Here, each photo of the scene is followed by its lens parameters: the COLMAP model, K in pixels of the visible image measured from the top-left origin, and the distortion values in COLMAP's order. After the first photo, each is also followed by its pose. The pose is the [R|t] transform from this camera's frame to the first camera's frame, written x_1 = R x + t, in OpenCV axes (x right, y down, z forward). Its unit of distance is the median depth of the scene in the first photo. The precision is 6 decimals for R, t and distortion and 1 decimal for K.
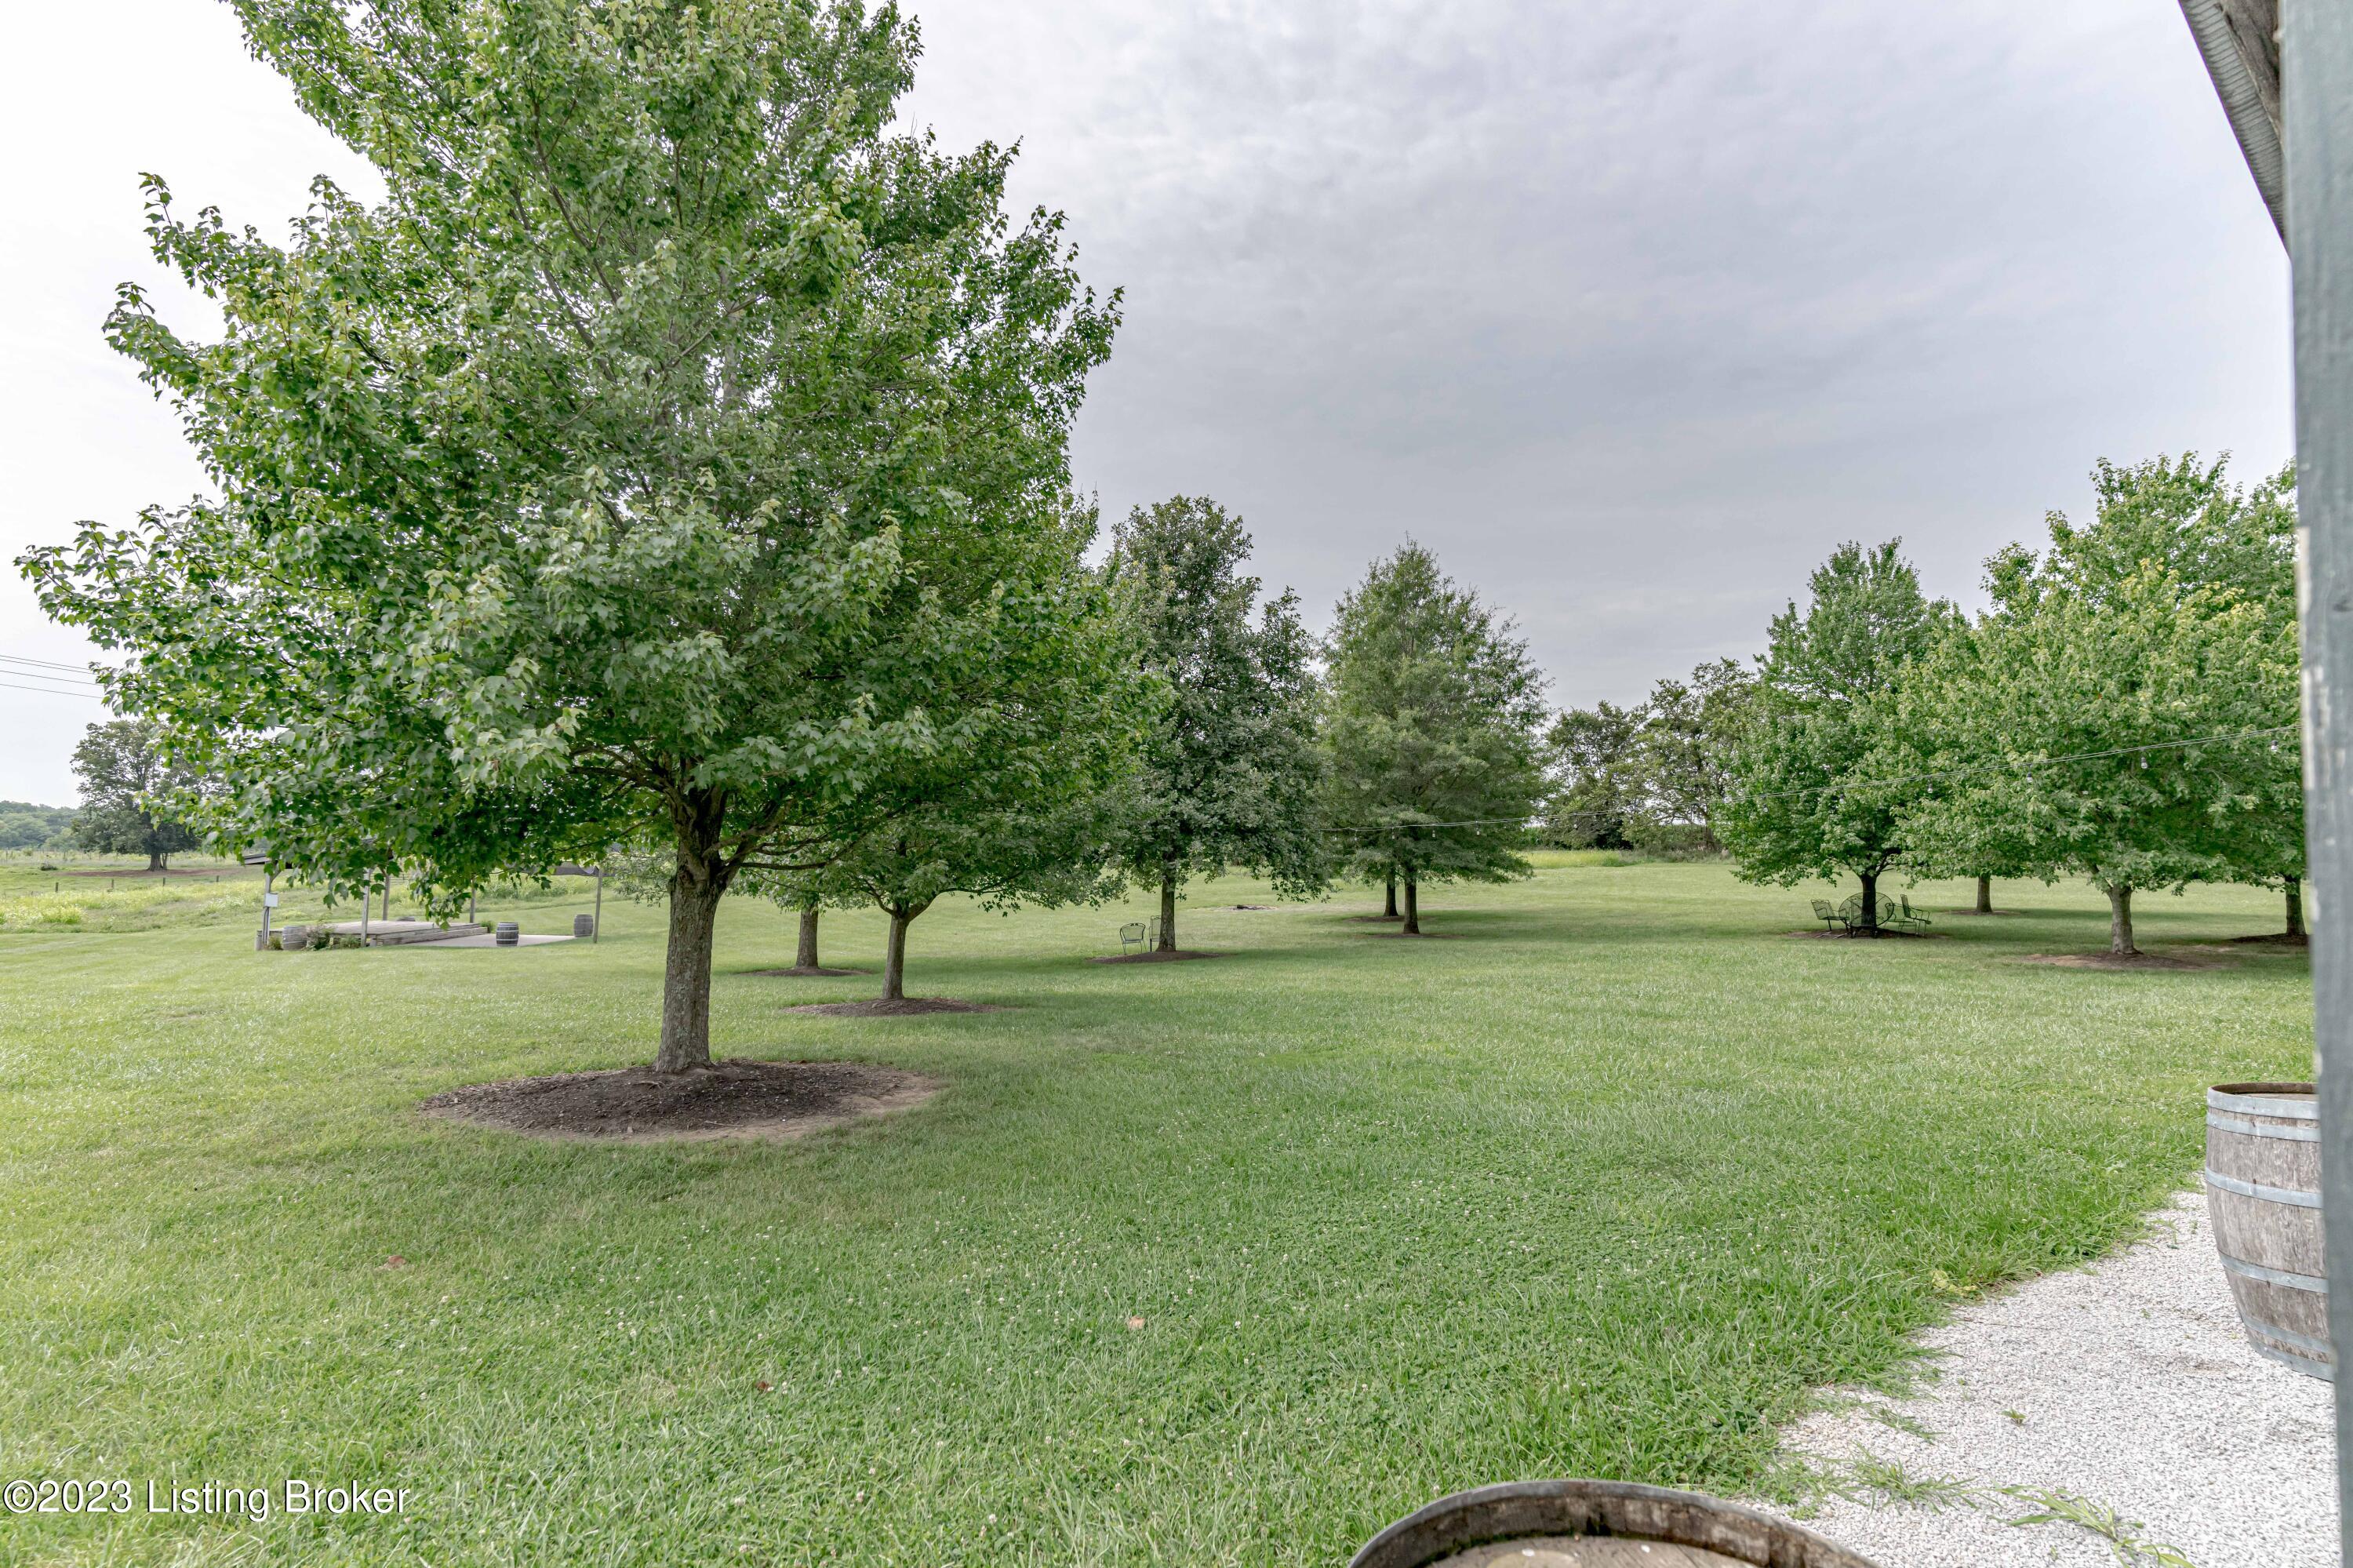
lens RADIAL K [[1190.8, 0, 1174.8], [0, 1190.8, 783.7], [0, 0, 1]] dist [-0.002494, -0.000208]
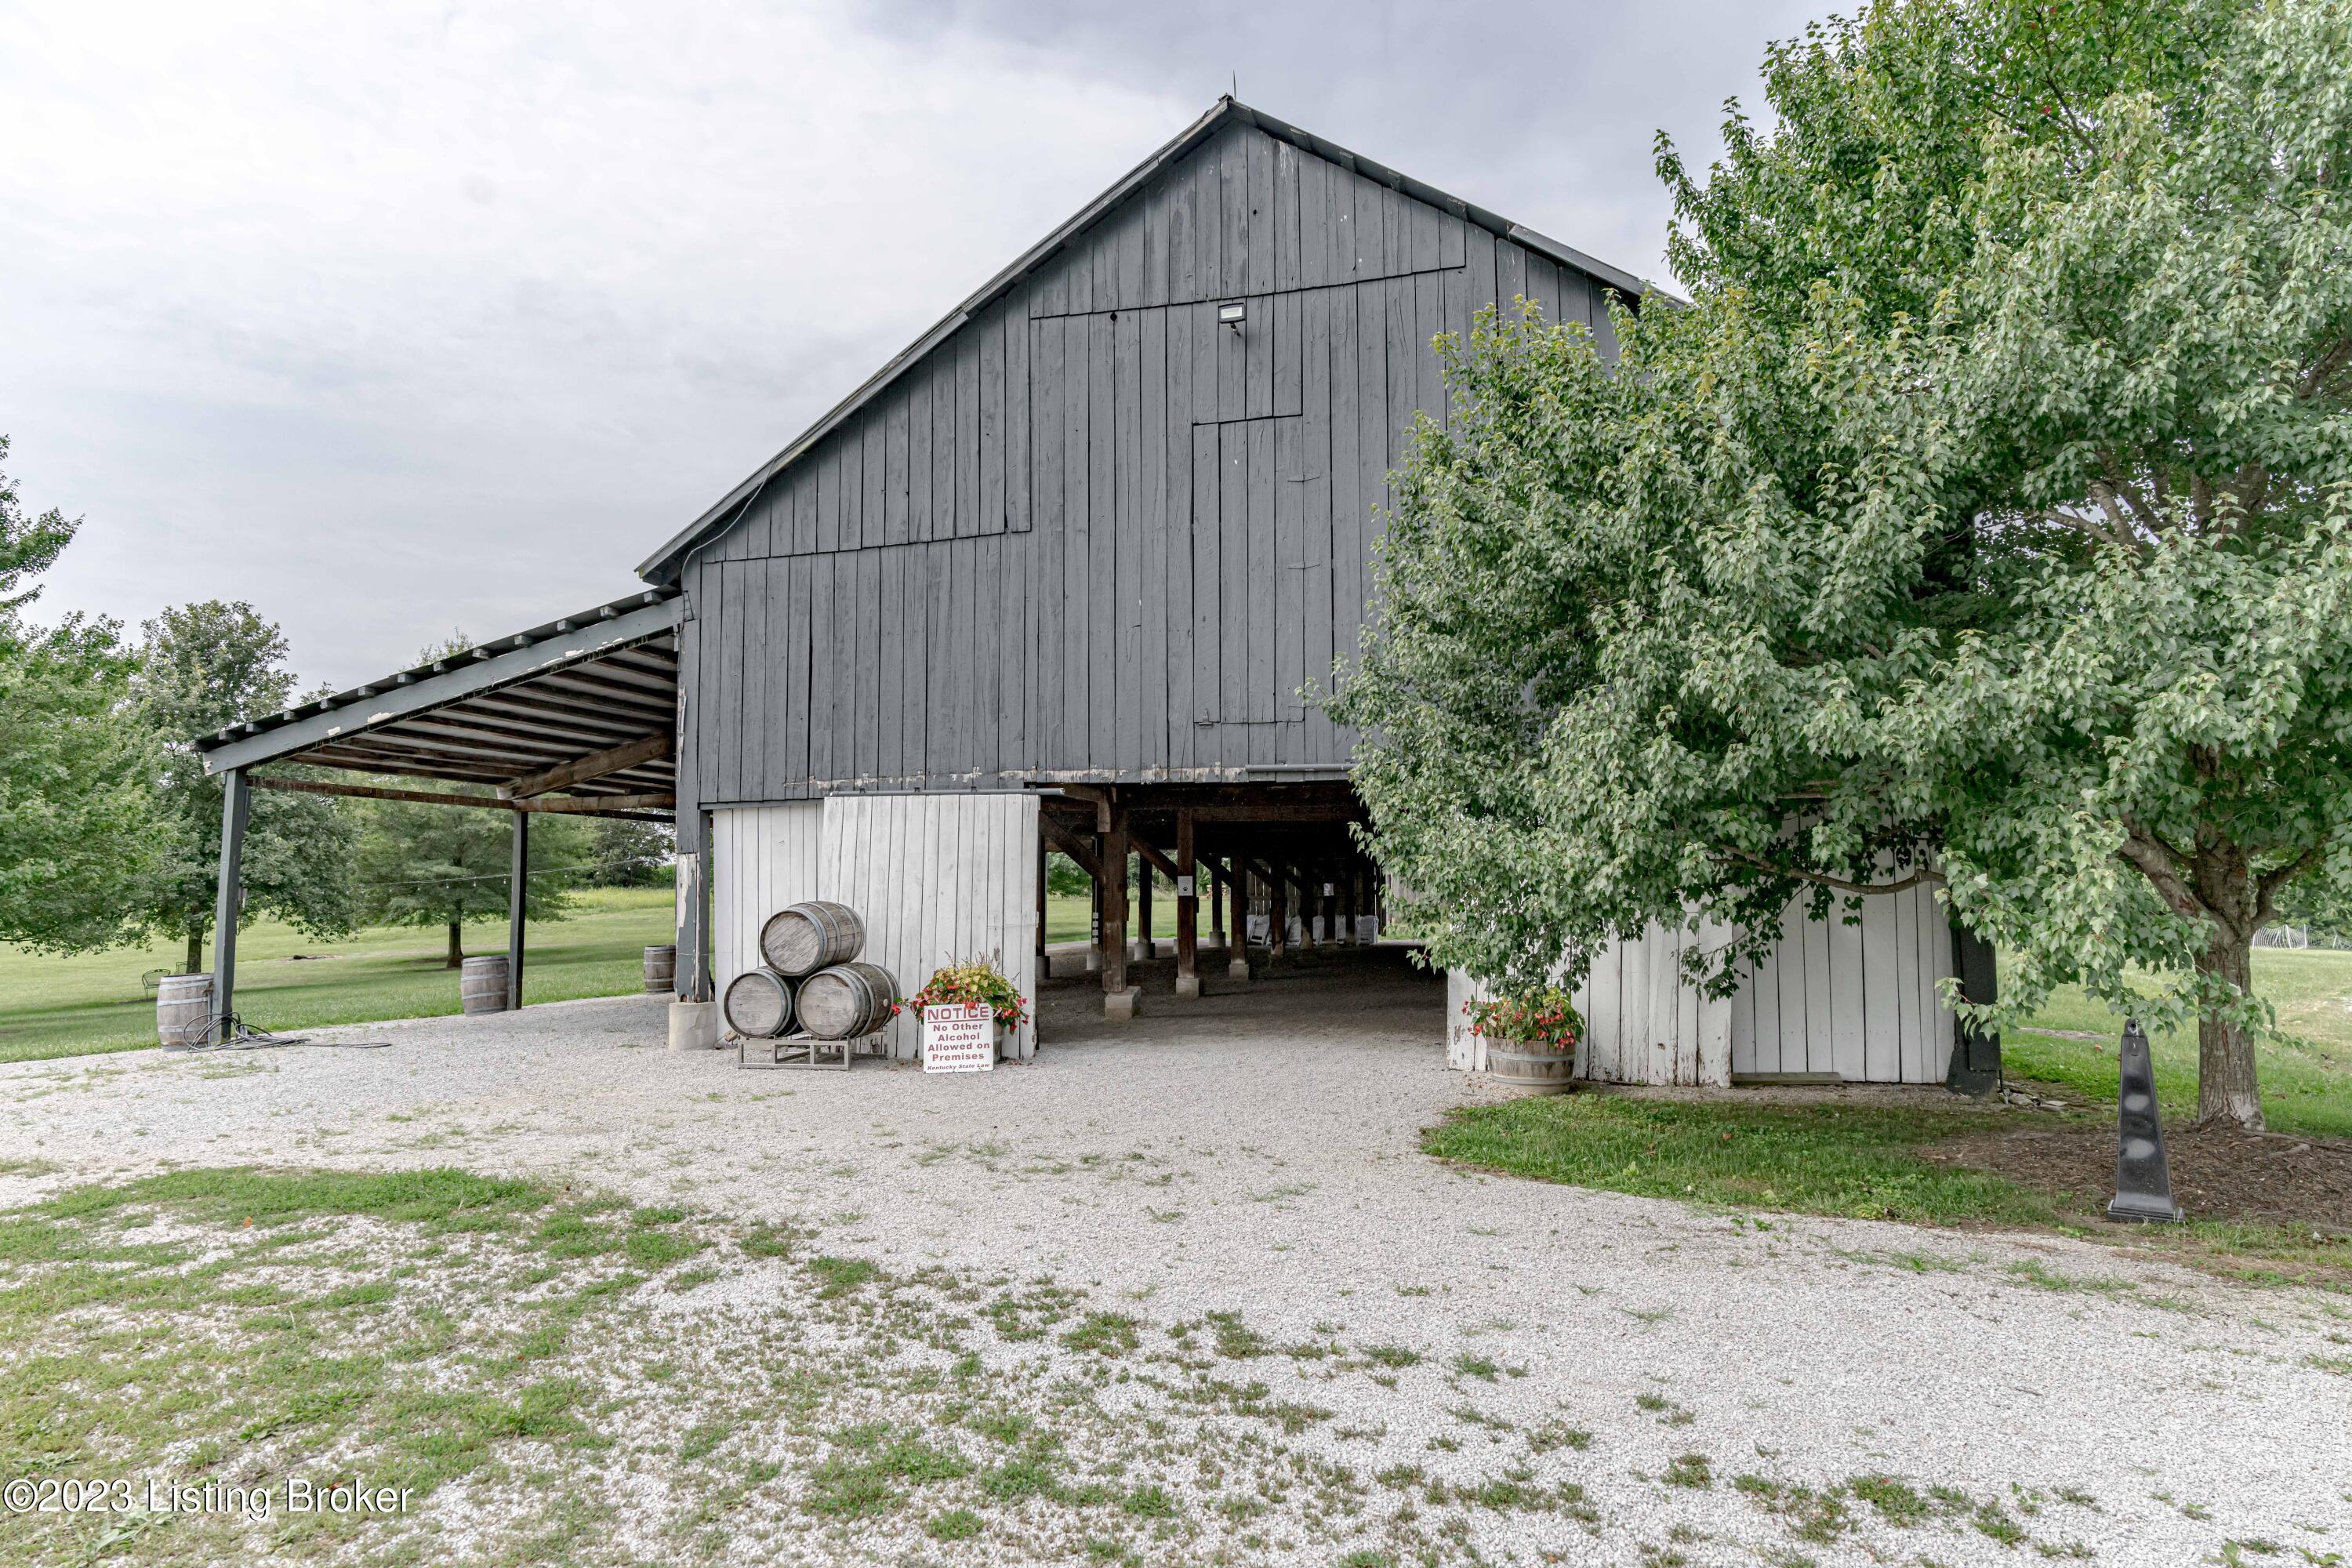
lens RADIAL K [[1341.4, 0, 1178.3], [0, 1341.4, 784.6], [0, 0, 1]] dist [-0.002816, 0.000345]
pose [[0.819906, 0.020325, 0.572137, 0.031083], [-0.009755, 0.999720, -0.021535, -0.042854], [-0.572415, 0.012076, 0.819875, -0.636921]]
